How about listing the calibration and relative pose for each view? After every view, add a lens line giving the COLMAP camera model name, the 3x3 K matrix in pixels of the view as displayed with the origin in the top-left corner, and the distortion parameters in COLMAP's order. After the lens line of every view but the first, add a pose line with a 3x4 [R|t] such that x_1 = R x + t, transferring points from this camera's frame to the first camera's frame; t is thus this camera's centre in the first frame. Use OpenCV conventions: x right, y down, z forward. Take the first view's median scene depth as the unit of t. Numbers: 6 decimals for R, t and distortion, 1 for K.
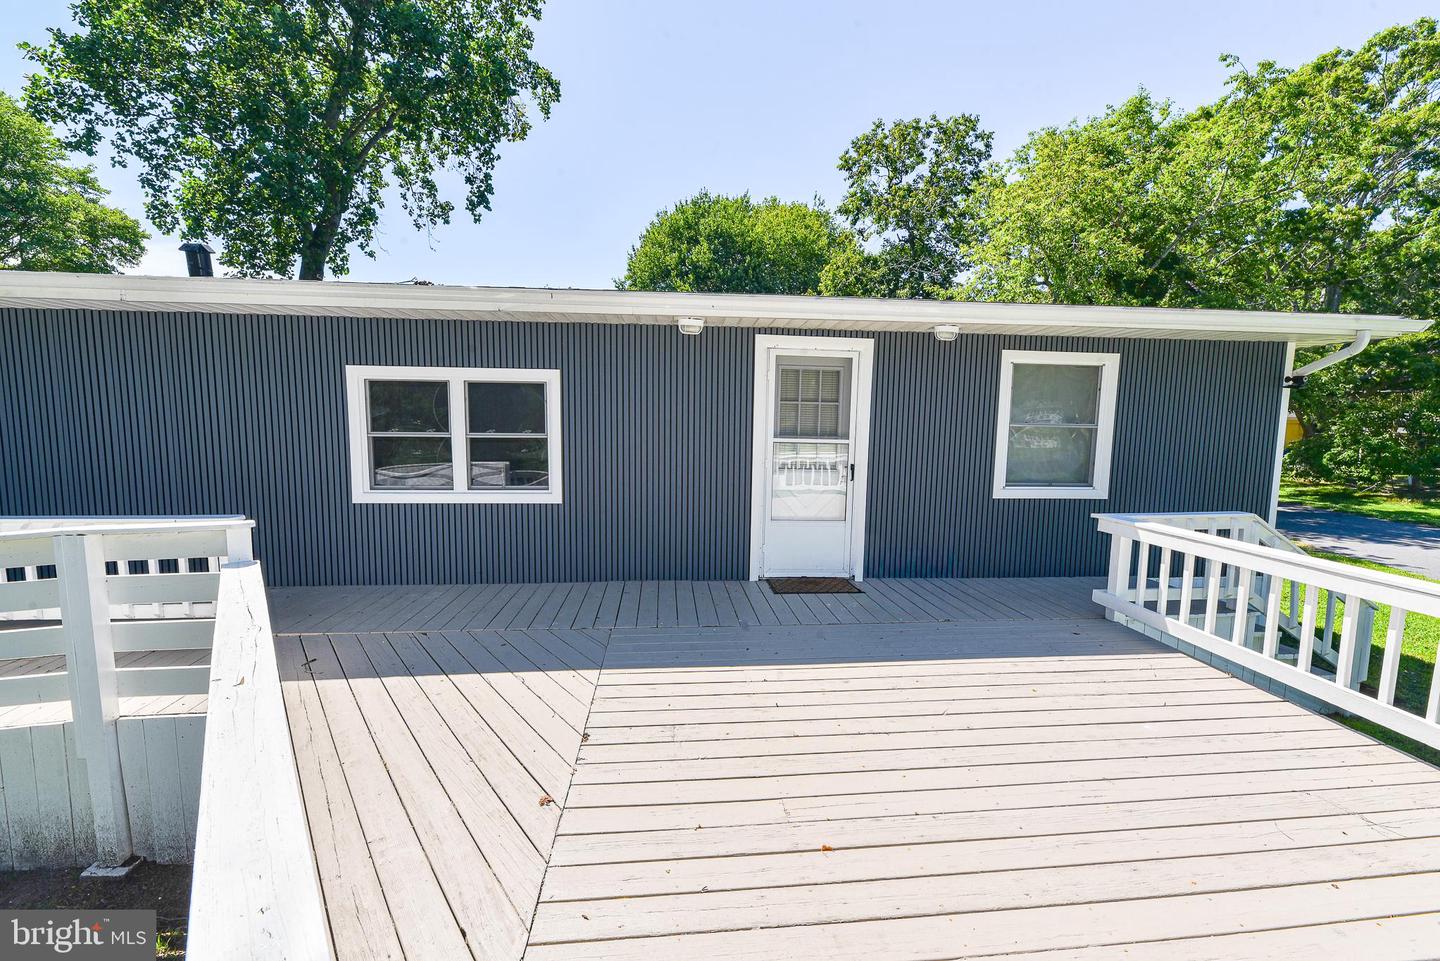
lens RADIAL K [[586.8, 0, 723.8], [0, 586.8, 481.6], [0, 0, 1]] dist [0.000229, 0.000035]
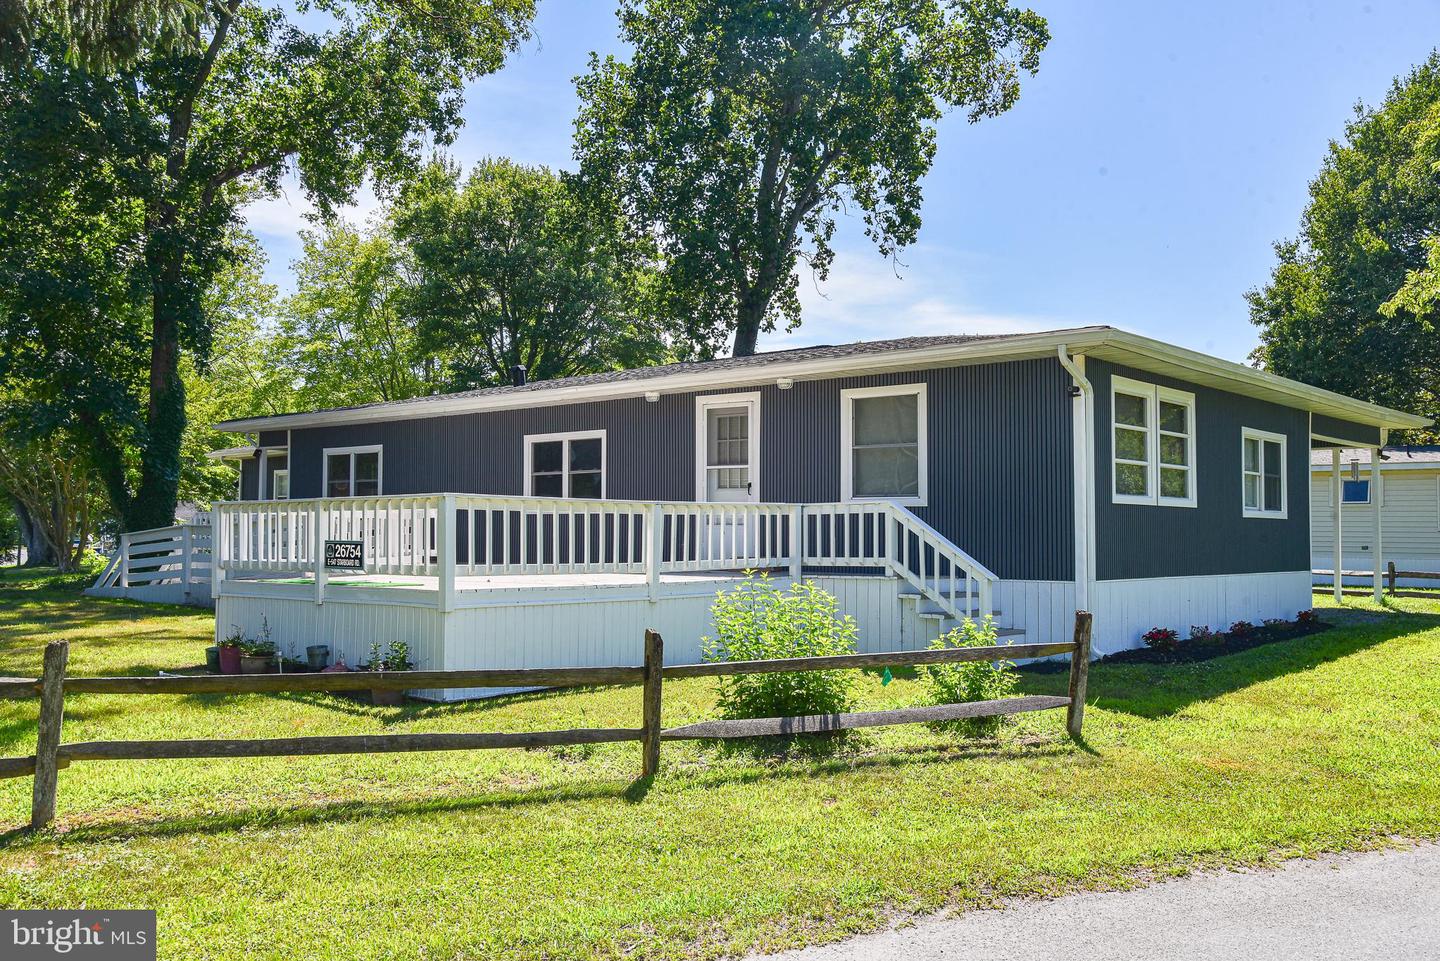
lens RADIAL K [[1258.6, 0, 718.4], [0, 1258.6, 485.3], [0, 0, 1]] dist [0.012493, 0.006220]
pose [[0.680921, -0.035929, -0.731475, 2.329137], [-0.070471, 0.990947, -0.114274, 0.315478], [0.728958, 0.129359, 0.672224, -1.011843]]
